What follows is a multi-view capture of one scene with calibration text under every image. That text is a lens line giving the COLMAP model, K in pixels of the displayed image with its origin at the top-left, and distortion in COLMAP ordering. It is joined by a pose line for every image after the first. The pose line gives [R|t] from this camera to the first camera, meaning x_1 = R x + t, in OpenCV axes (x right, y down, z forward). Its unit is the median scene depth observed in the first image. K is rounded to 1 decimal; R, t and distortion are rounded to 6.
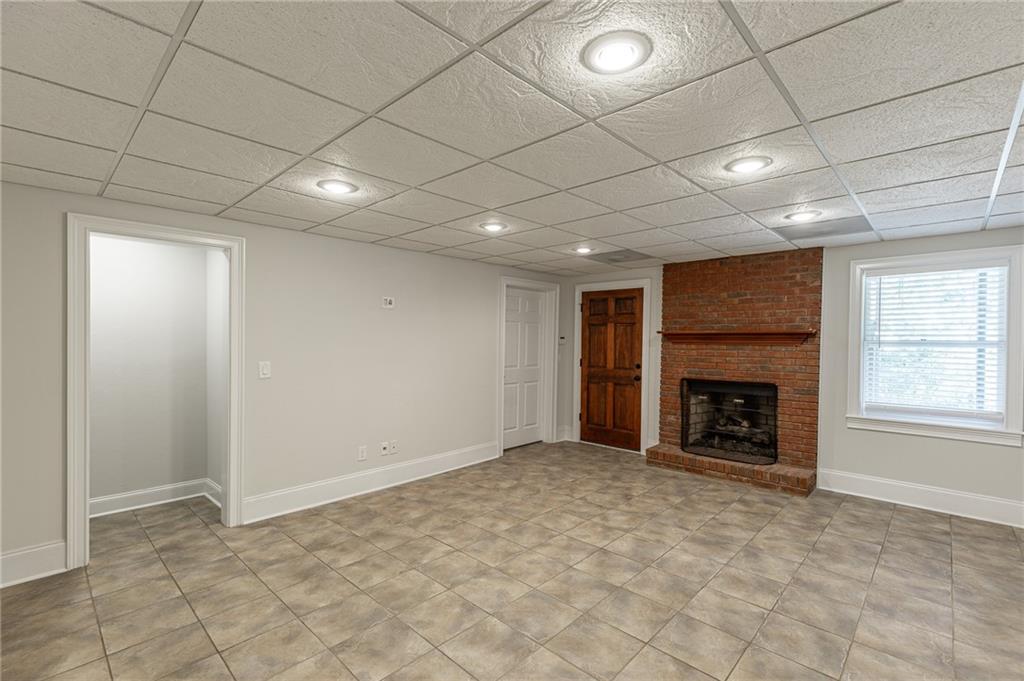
lens RADIAL K [[456.3, 0, 510.4], [0, 456.3, 341.4], [0, 0, 1]] dist [0.009472, -0.002172]
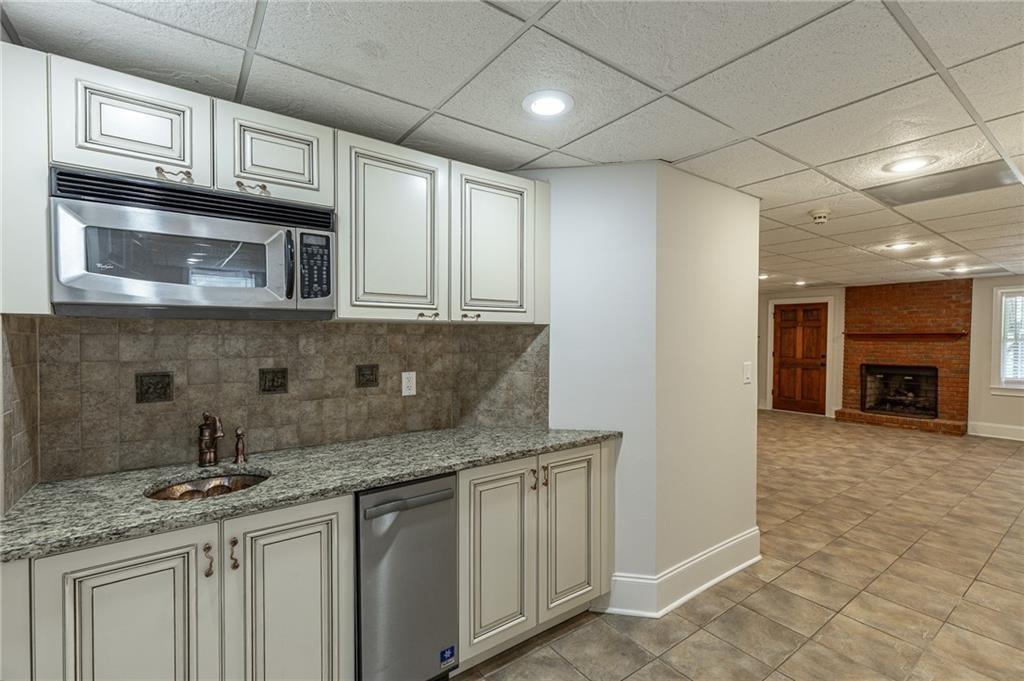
lens RADIAL K [[456.3, 0, 512.7], [0, 456.3, 341.4], [0, 0, 1]] dist [0.009472, -0.002172]
pose [[0.984773, -0.001099, -0.173844, -0.489115], [0.001562, 0.999996, 0.002530, 0.001805], [0.173840, -0.002763, 0.984770, -0.676495]]
